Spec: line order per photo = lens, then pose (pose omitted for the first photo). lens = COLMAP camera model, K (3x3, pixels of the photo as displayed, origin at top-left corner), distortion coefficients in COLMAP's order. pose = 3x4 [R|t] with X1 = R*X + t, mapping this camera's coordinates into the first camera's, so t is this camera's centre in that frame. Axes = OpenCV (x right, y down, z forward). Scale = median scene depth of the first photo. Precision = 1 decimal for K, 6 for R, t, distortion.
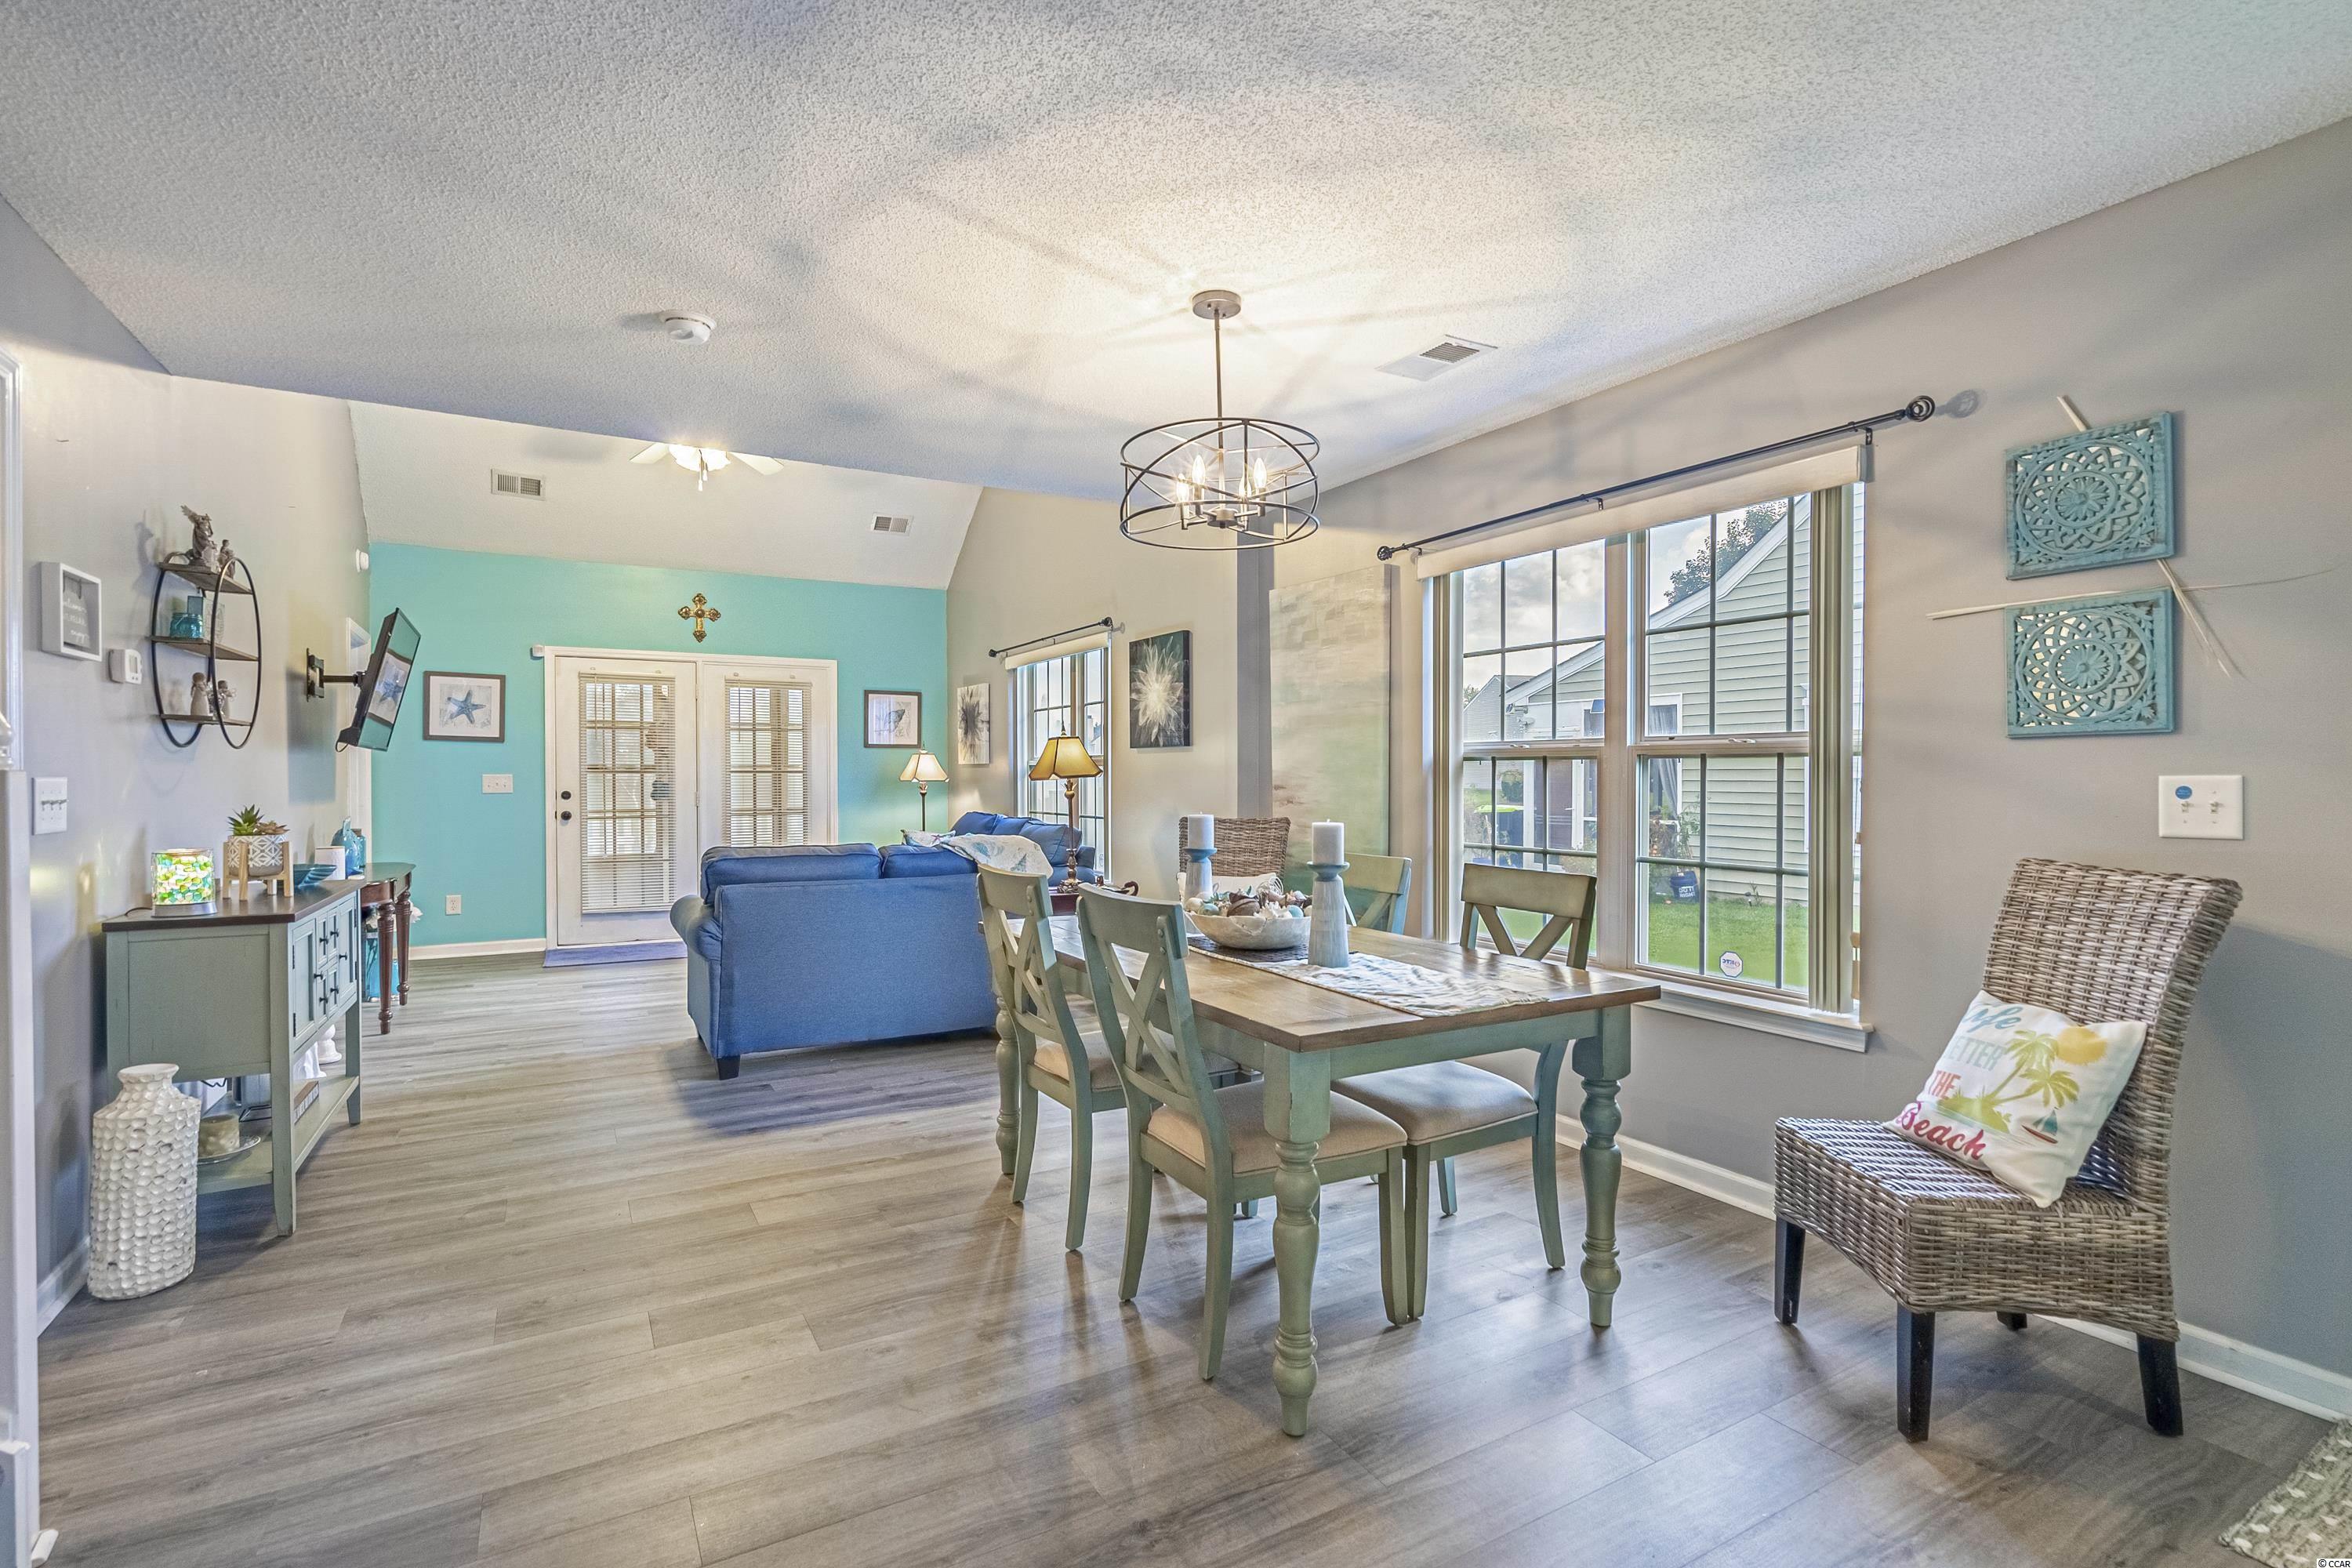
lens RADIAL K [[1078.8, 0, 1186.6], [0, 1078.8, 786.9], [0, 0, 1]] dist [-0.005436, 0.003232]
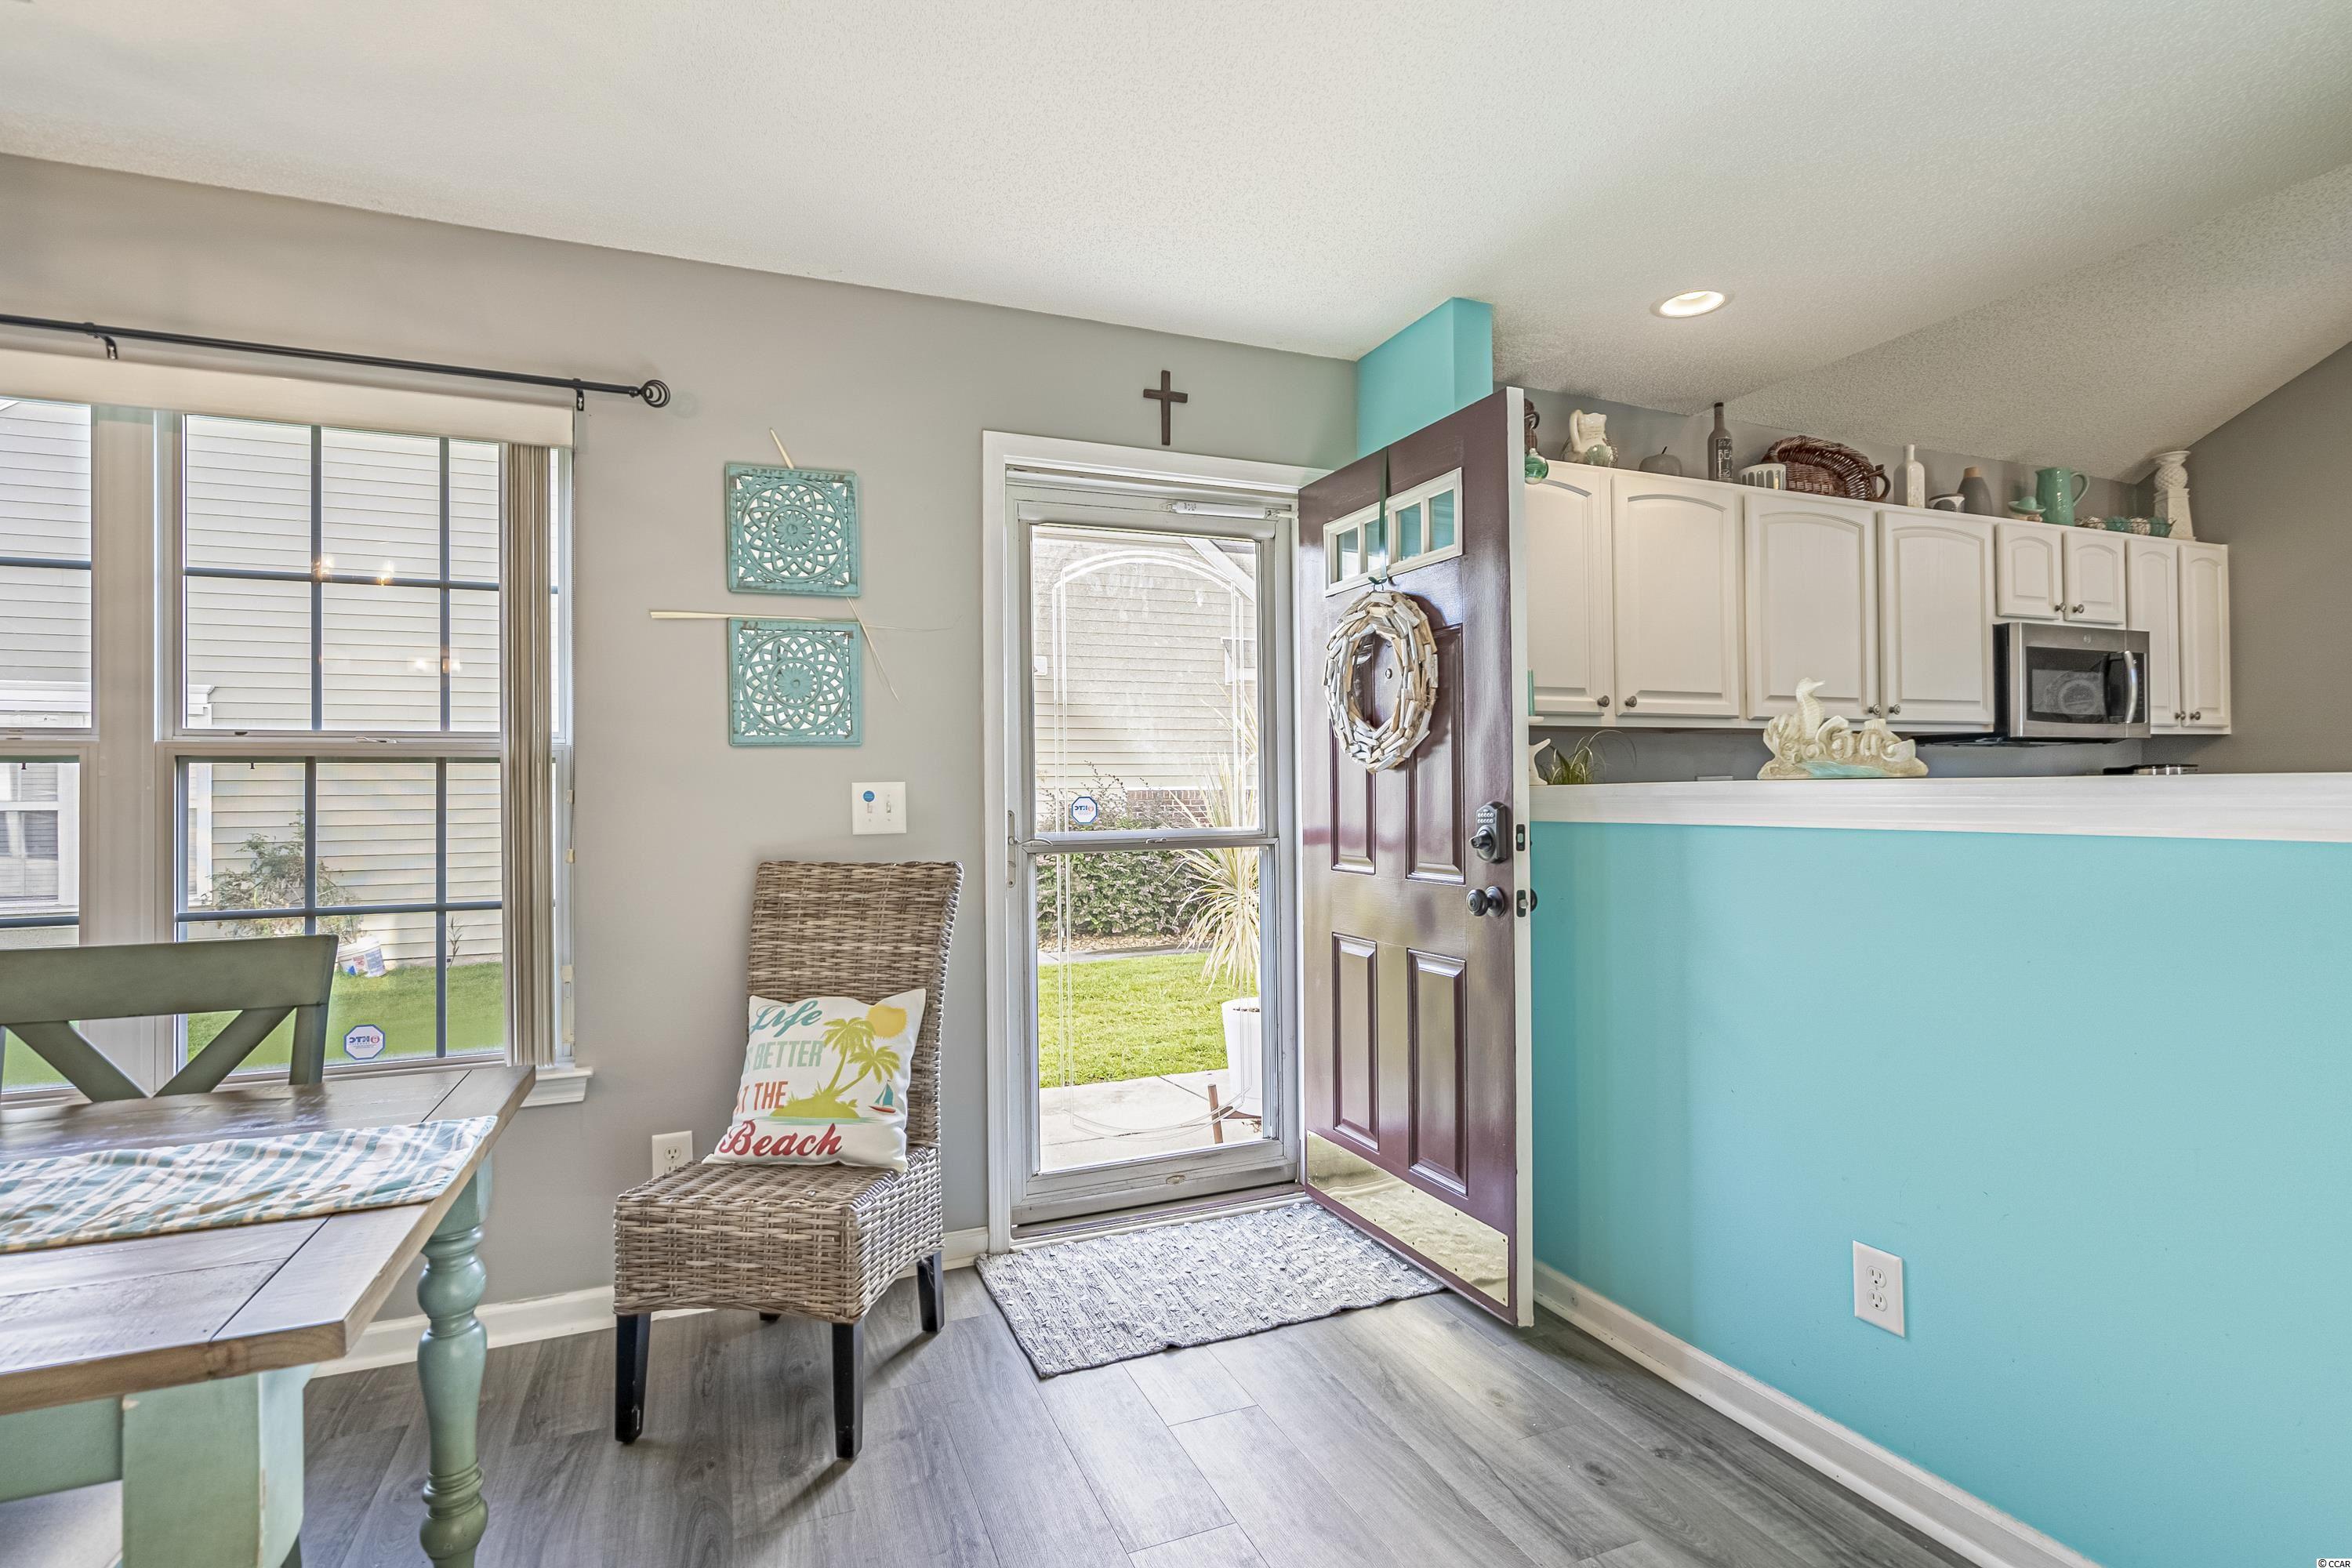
lens RADIAL K [[1131.7, 0, 1169.7], [0, 1131.7, 786.9], [0, 0, 1]] dist [0.007341, 0.000395]
pose [[0.148222, -0.001296, 0.988953, -0.140022], [0.022573, 0.999743, -0.002073, 0.002820], [-0.988696, 0.022631, 0.148213, 0.253394]]
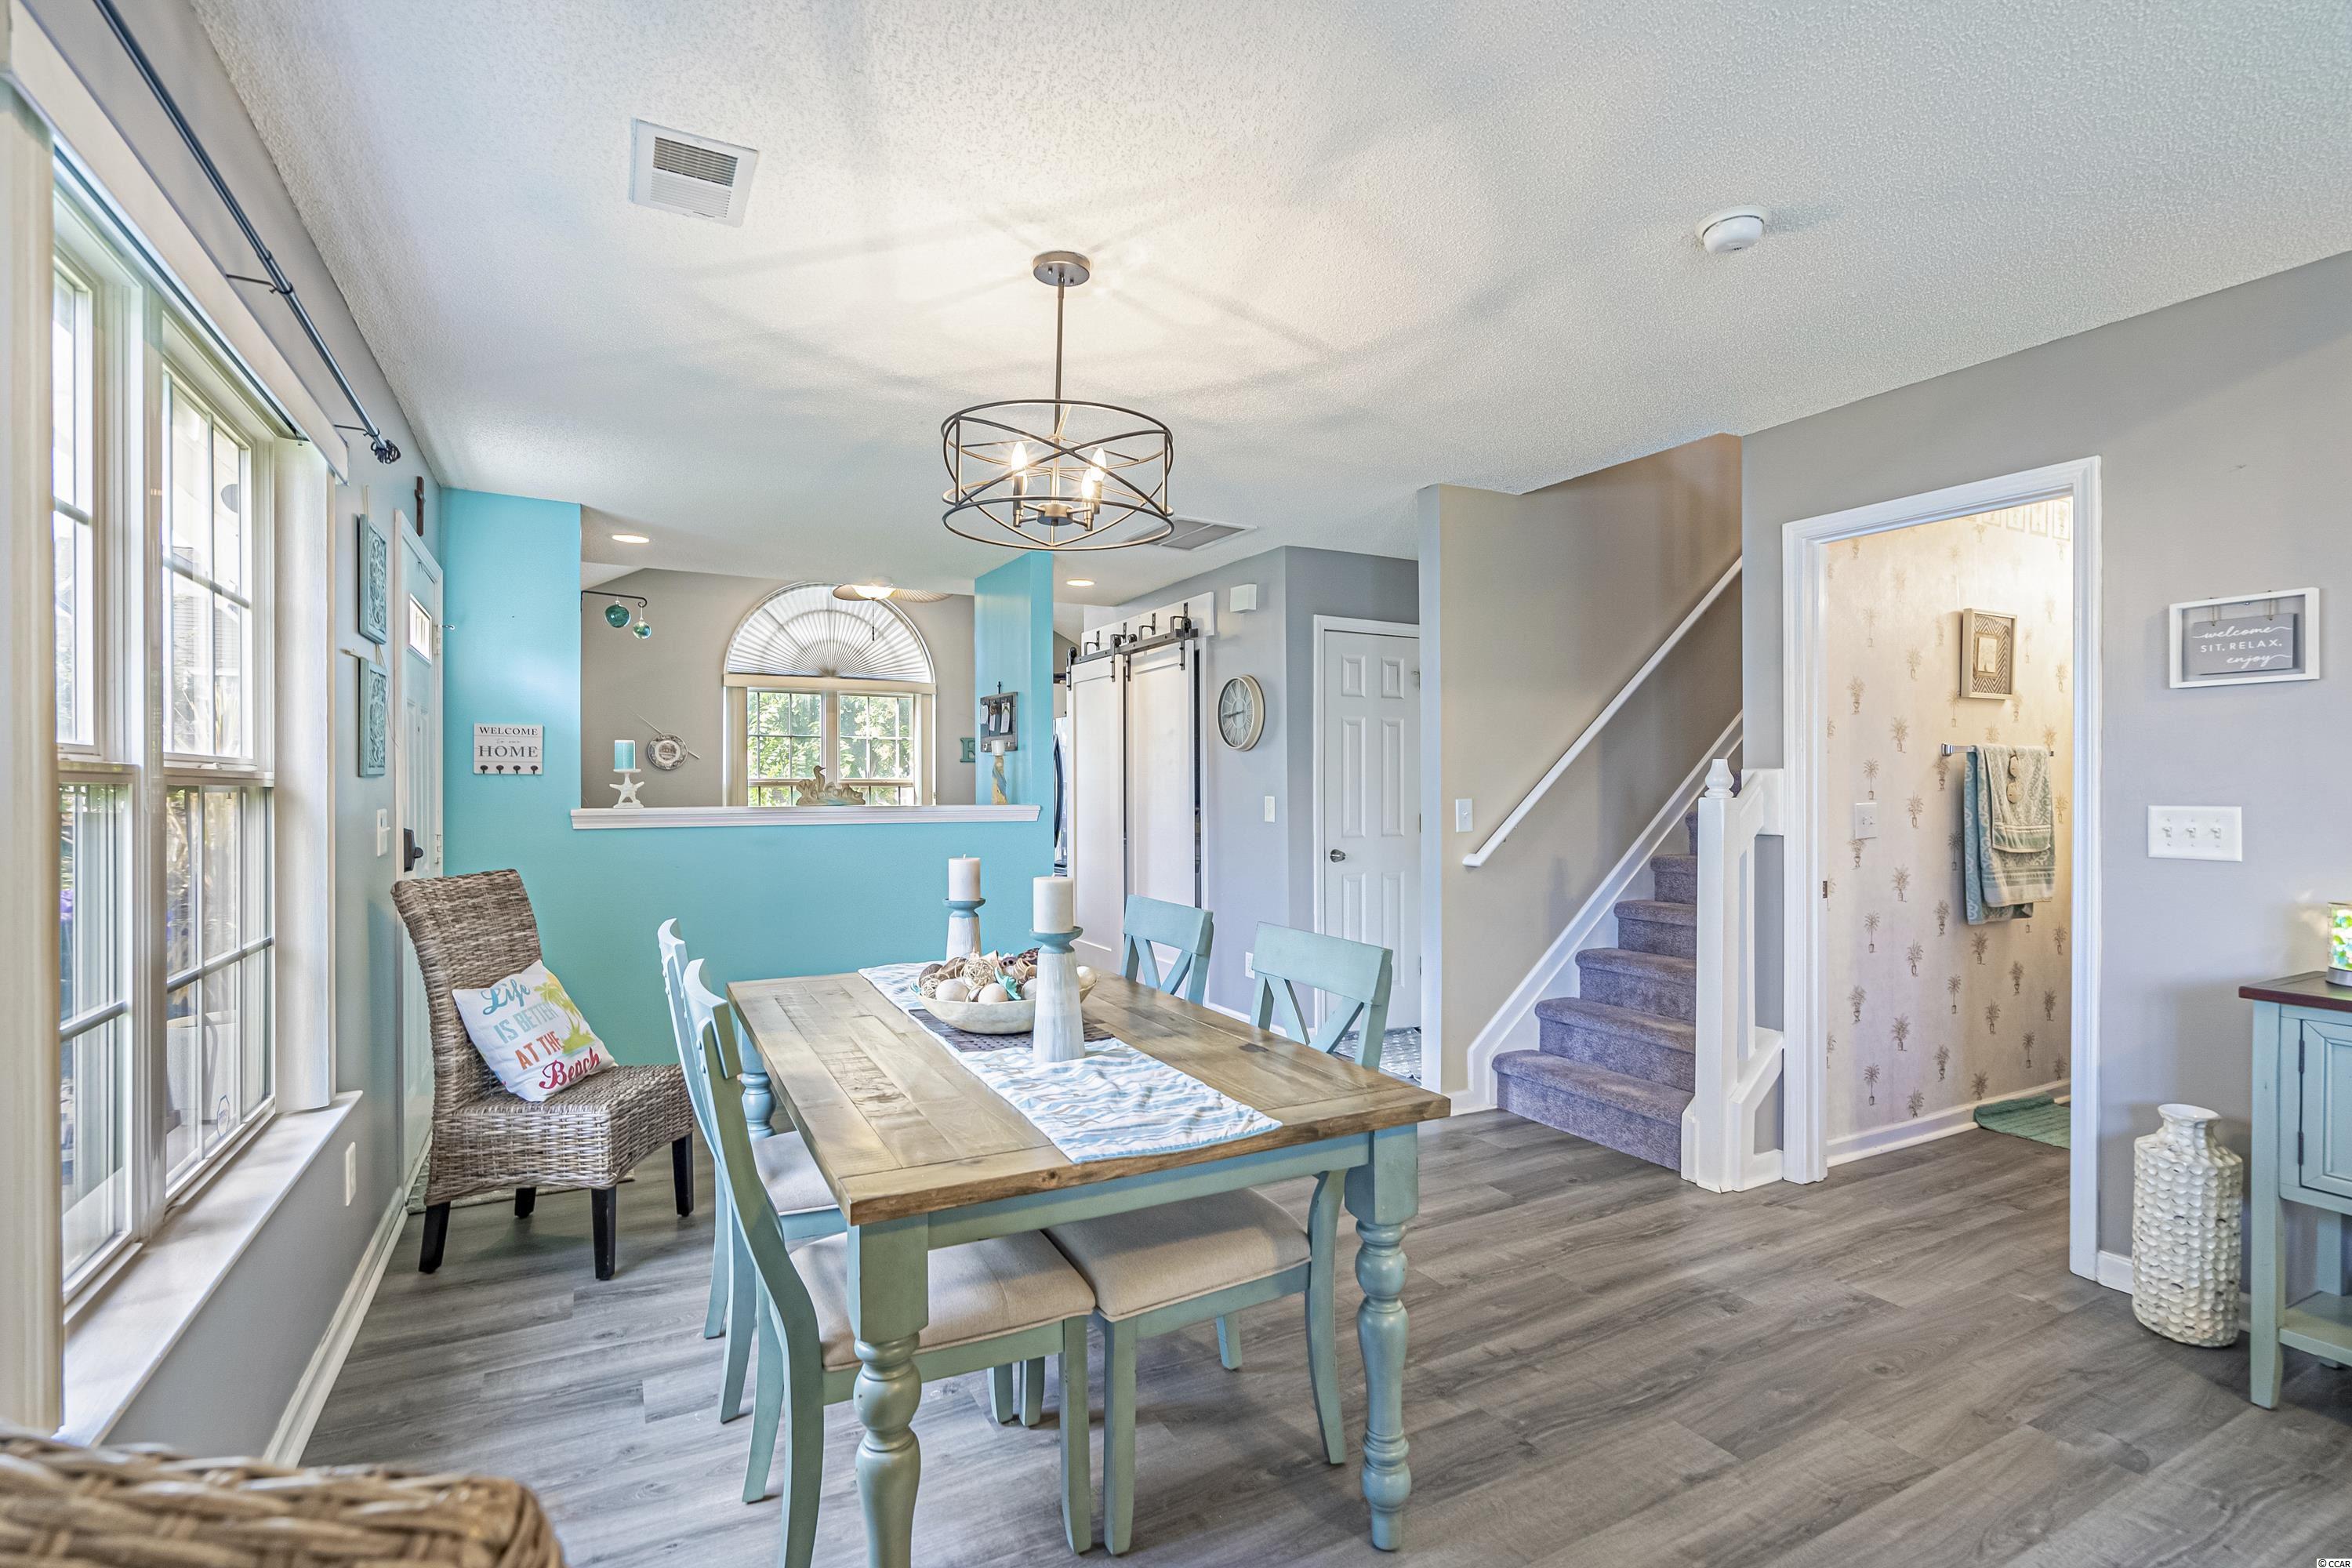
lens RADIAL K [[1078.8, 0, 1172.7], [0, 1078.8, 783.3], [0, 0, 1]] dist [-0.005436, 0.003232]
pose [[-0.999053, 0.005348, 0.043176, -0.062915], [0.005885, 0.999907, 0.012324, -0.028590], [-0.043106, 0.012567, -0.998991, 1.207325]]
